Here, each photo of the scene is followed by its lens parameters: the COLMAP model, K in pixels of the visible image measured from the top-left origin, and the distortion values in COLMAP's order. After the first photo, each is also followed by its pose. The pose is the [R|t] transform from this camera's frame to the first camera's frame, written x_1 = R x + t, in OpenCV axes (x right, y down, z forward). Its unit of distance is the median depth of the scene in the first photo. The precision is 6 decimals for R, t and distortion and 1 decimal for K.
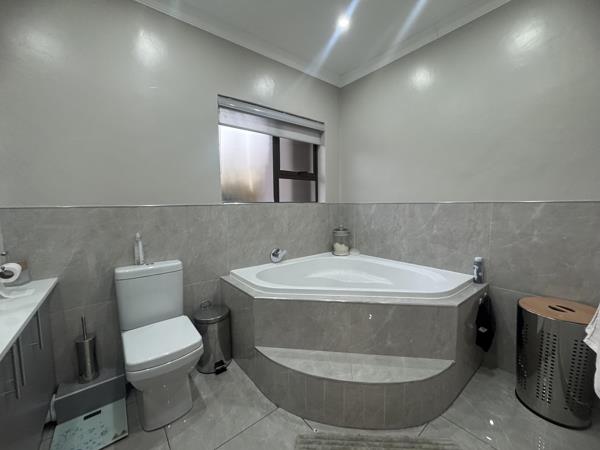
lens RADIAL K [[239.8, 0, 300.3], [0, 239.8, 225.9], [0, 0, 1]] dist [-0.000166, -0.000001]
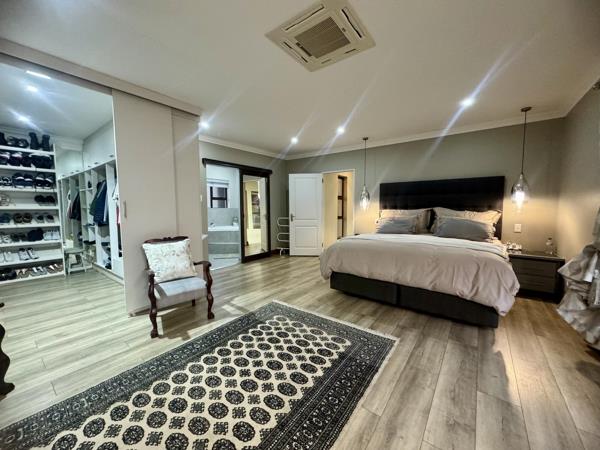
lens RADIAL K [[239.8, 0, 299.4], [0, 239.8, 223.6], [0, 0, 1]] dist [-0.000166, -0.000001]
pose [[0.969334, -0.009267, 0.245571, 0.208417], [0.012796, 0.999836, -0.012779, 0.138828], [-0.245412, 0.015530, 0.969294, -2.032203]]
